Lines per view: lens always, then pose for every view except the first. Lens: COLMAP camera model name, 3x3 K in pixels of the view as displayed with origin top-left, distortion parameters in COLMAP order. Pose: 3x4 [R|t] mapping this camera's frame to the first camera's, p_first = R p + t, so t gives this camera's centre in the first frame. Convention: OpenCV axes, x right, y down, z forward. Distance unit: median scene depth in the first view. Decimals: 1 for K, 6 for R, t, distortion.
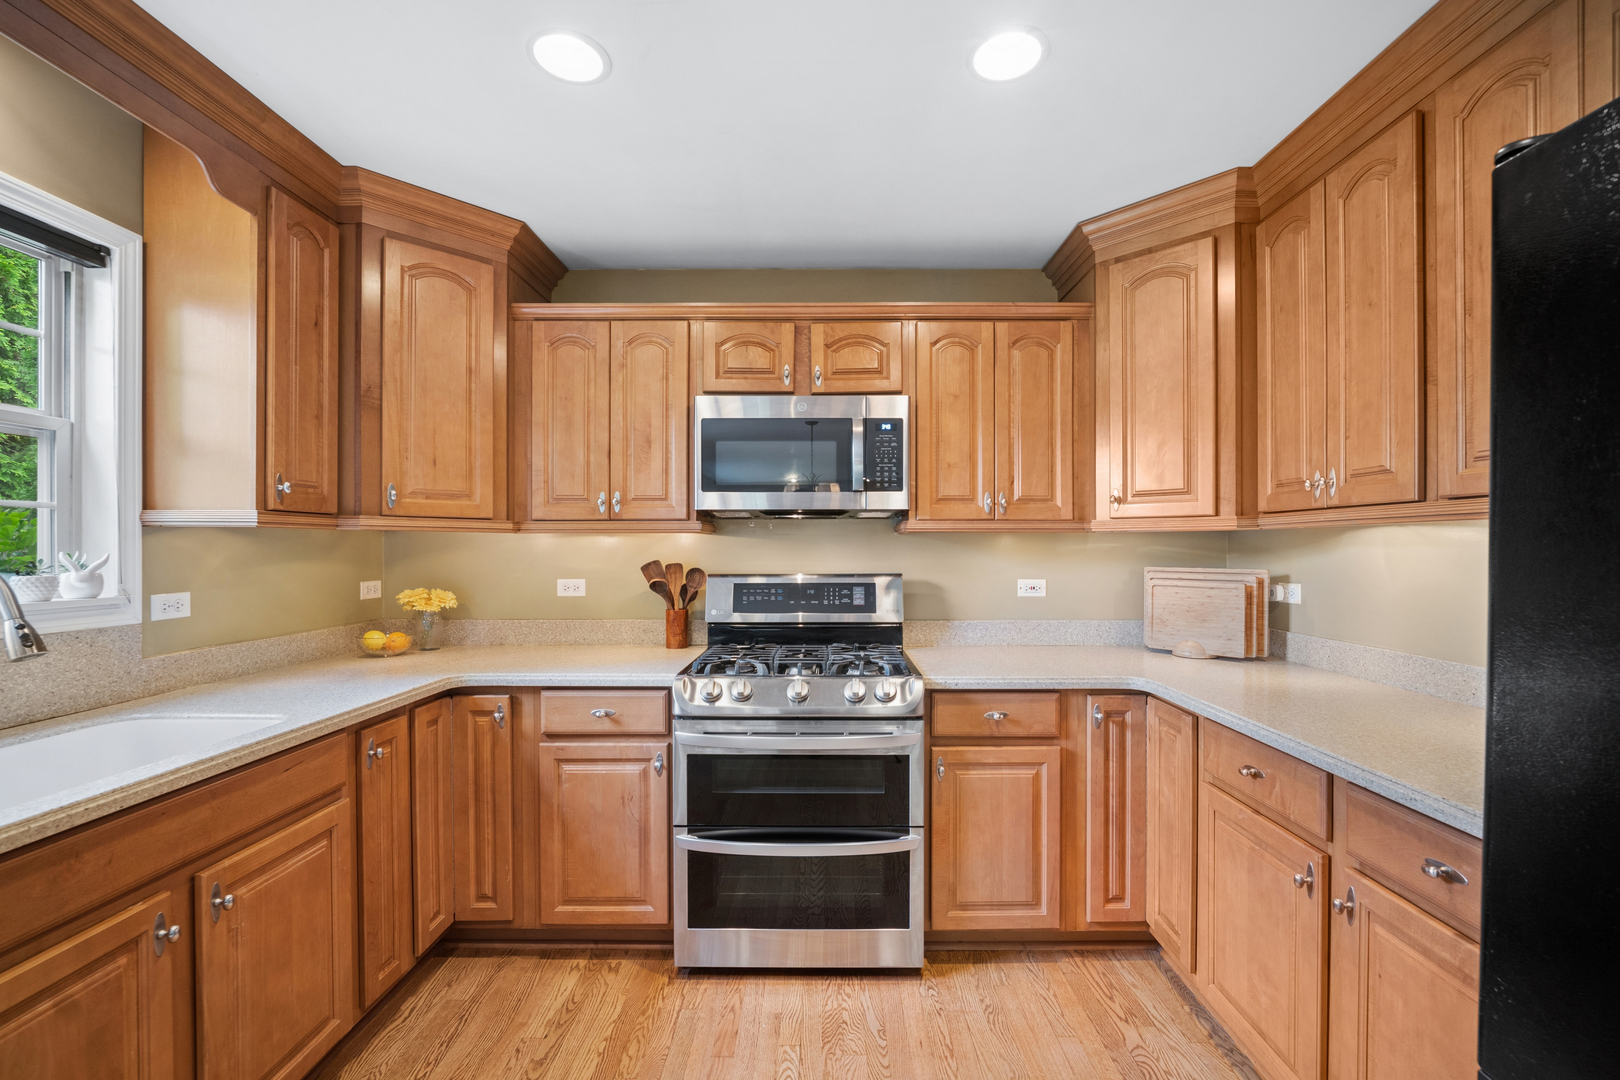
lens RADIAL K [[676.3, 0, 820.2], [0, 676.3, 547.4], [0, 0, 1]] dist [-0.016194, 0.000818]
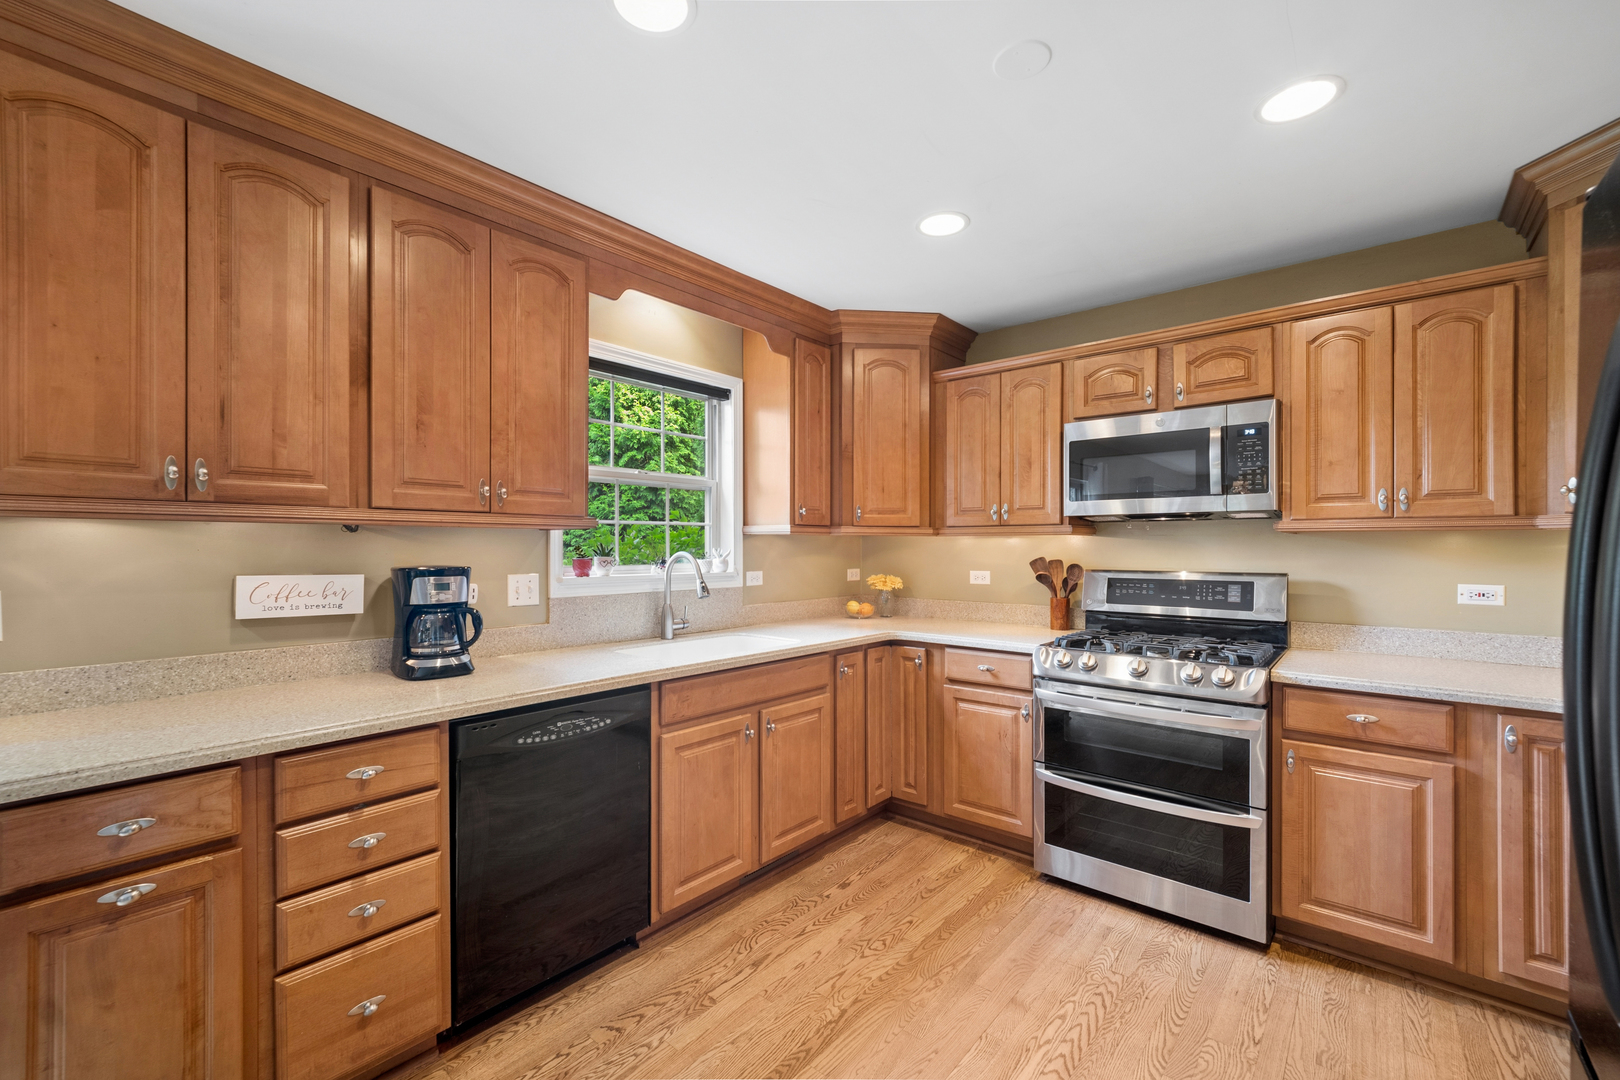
lens RADIAL K [[676.3, 0, 805.5], [0, 676.3, 544.7], [0, 0, 1]] dist [-0.016194, 0.000818]
pose [[0.761354, 0.000108, -0.648336, 0.275375], [-0.002122, 0.999995, -0.002326, 0.000266], [0.648332, 0.003146, 0.761351, -0.264421]]
